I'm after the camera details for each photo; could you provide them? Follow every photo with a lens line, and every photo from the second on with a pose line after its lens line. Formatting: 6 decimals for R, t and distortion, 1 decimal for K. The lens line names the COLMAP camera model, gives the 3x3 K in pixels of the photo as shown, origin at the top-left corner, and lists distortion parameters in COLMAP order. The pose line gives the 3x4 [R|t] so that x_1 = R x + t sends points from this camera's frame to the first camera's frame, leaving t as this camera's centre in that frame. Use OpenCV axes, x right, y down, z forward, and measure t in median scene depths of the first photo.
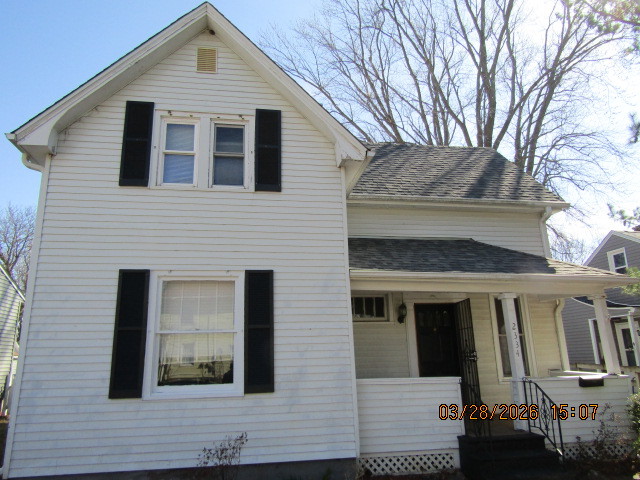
lens RADIAL K [[461.8, 0, 321.6], [0, 461.8, 242.9], [0, 0, 1]] dist [-0.014370, -0.000133]
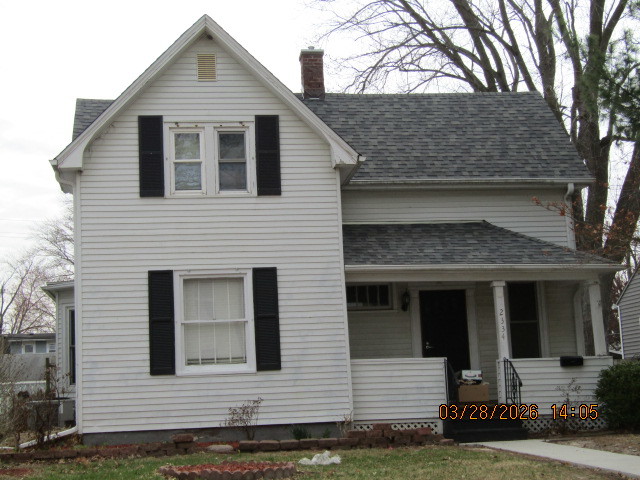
lens RADIAL K [[1157.1, 0, 320.1], [0, 1157.1, 237.9], [0, 0, 1]] dist [-0.029582, 0.000000]
pose [[0.998763, -0.021383, -0.044881, 0.127708], [0.025998, 0.994144, 0.104889, -0.299202], [0.042375, -0.105926, 0.993471, -1.763024]]
